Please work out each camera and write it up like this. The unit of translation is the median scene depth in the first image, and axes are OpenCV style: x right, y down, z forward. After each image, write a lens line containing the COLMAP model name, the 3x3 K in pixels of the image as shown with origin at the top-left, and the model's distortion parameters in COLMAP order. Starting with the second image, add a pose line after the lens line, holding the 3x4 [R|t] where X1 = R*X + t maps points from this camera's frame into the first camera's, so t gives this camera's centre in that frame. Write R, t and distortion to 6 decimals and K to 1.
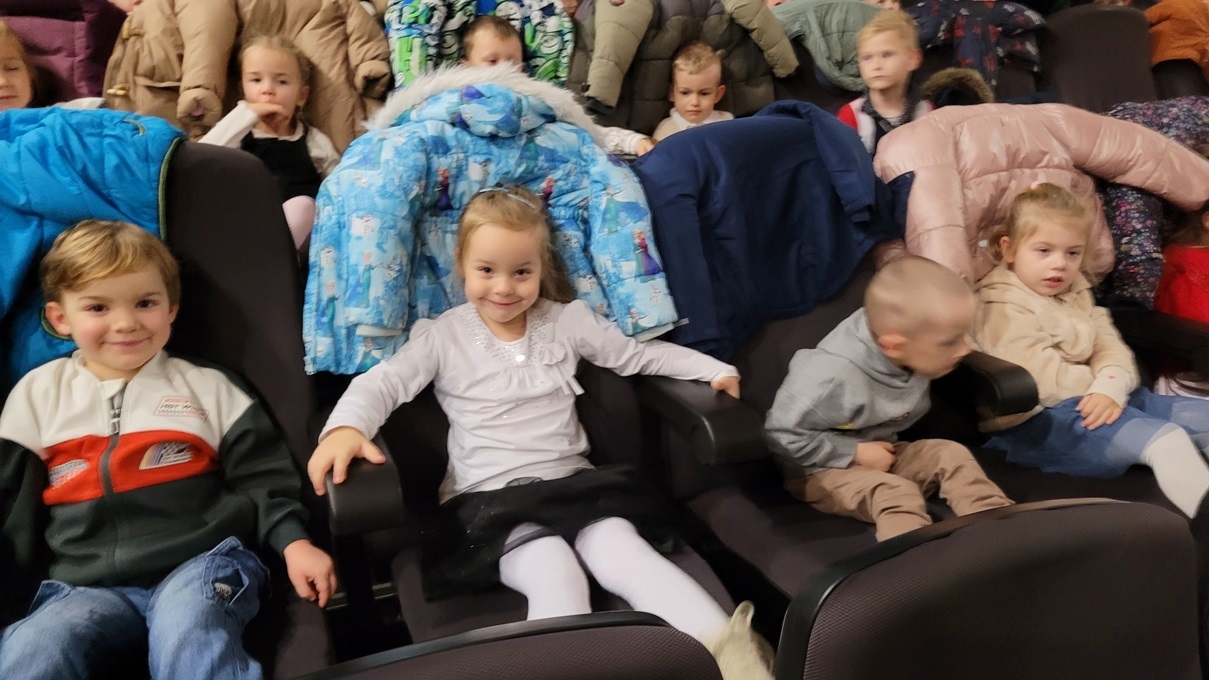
lens RADIAL K [[855.3, 0, 604.5], [0, 855.3, 340.0], [0, 0, 1]] dist [0.071162, -0.062452]
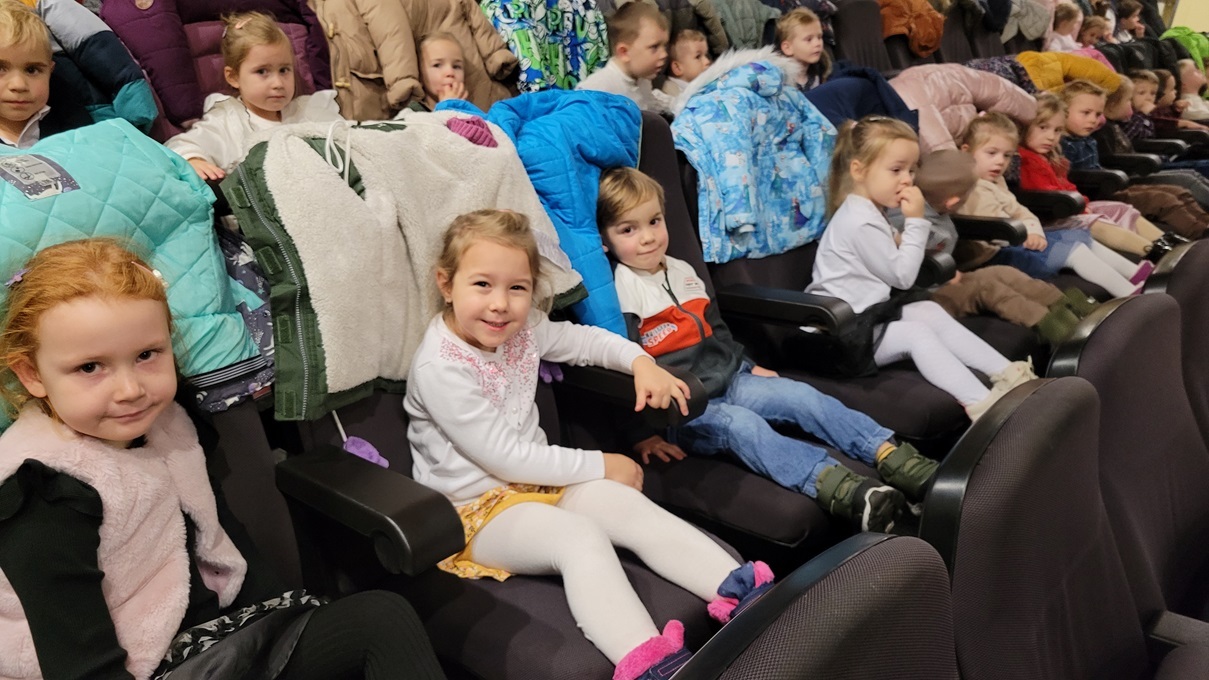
lens RADIAL K [[855.3, 0, 604.5], [0, 855.3, 340.0], [0, 0, 1]] dist [0.071162, -0.062452]
pose [[0.905112, -0.161477, 0.393316, -1.005105], [0.153684, 0.986779, 0.051463, 0.058851], [-0.396426, 0.013867, 0.917962, -0.246762]]
